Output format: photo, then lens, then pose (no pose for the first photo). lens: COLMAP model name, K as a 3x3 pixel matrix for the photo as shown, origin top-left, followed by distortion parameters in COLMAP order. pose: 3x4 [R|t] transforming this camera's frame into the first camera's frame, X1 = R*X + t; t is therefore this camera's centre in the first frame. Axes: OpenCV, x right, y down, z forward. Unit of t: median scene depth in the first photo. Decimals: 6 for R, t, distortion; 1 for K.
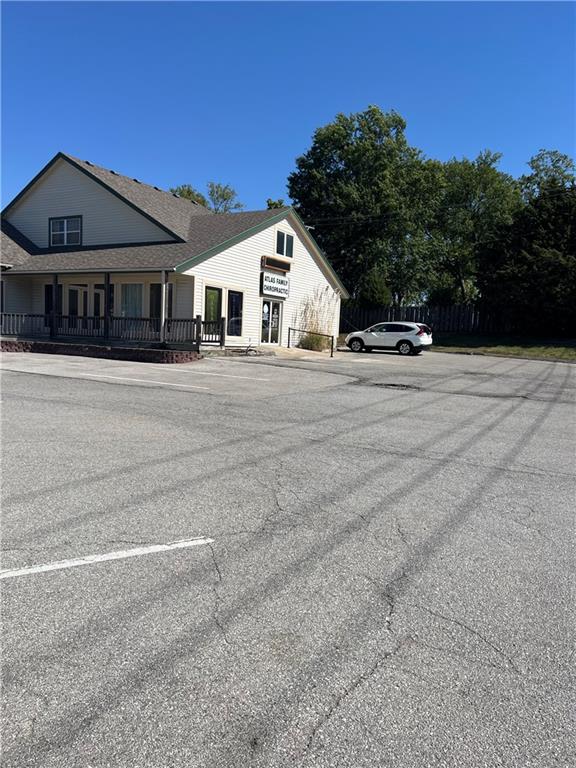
lens RADIAL K [[569.2, 0, 293.7], [0, 569.2, 399.7], [0, 0, 1]] dist [0.079946, -0.123142]
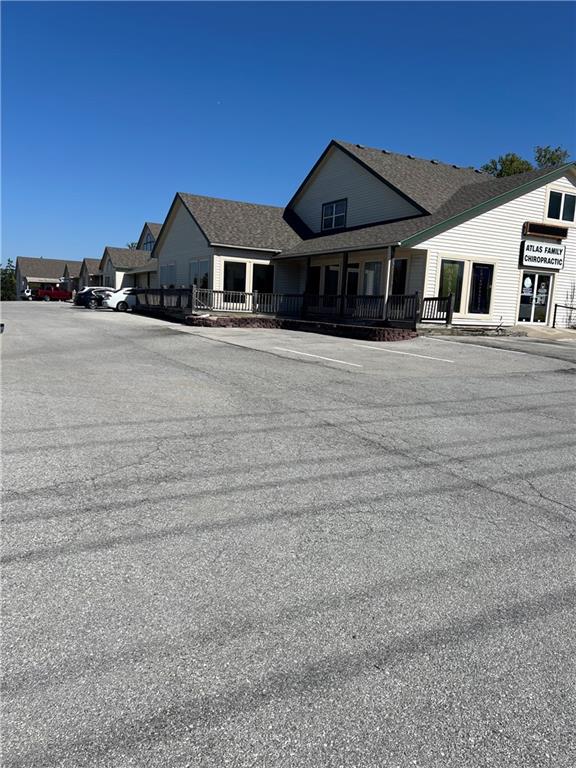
lens RADIAL K [[569.2, 0, 293.7], [0, 569.2, 399.7], [0, 0, 1]] dist [0.079946, -0.123142]
pose [[0.846022, 0.082258, -0.526764, 0.143361], [-0.065037, 0.996570, 0.051168, -0.002618], [0.529167, -0.009030, 0.848470, 0.066315]]
